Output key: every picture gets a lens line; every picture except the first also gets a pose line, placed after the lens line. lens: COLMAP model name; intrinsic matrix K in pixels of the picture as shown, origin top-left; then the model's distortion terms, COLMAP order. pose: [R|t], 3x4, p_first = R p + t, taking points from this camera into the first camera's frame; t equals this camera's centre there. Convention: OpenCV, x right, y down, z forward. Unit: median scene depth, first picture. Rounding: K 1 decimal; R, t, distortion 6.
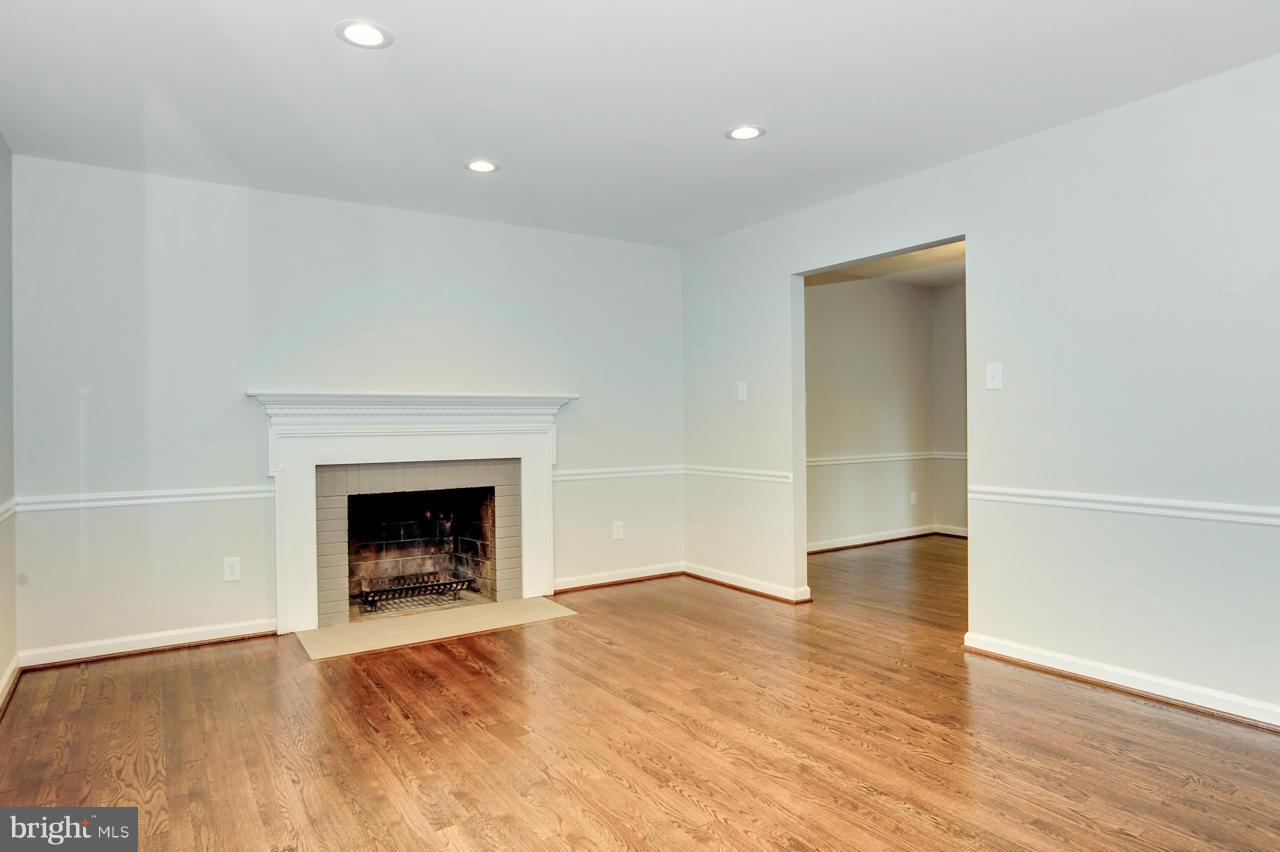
lens RADIAL K [[753.0, 0, 646.6], [0, 753.0, 427.7], [0, 0, 1]] dist [-0.043455, 0.019506]
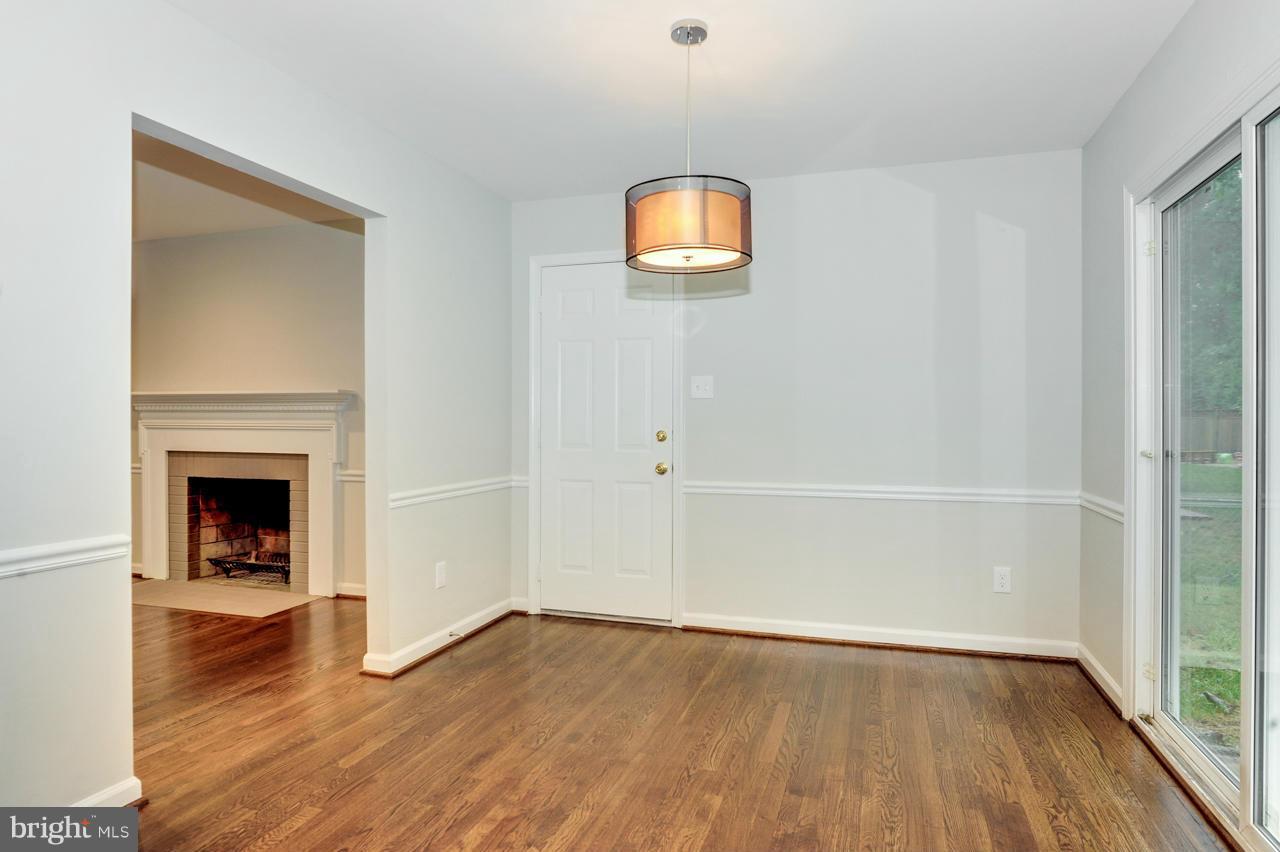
lens RADIAL K [[731.9, 0, 640.0], [0, 731.9, 426.0], [0, 0, 1]] dist [-0.049233, 0.031543]
pose [[0.611250, 0.010446, -0.791369, 0.891268], [-0.018859, 0.999821, -0.001369, -0.004808], [0.791213, 0.015761, 0.611337, 0.772974]]
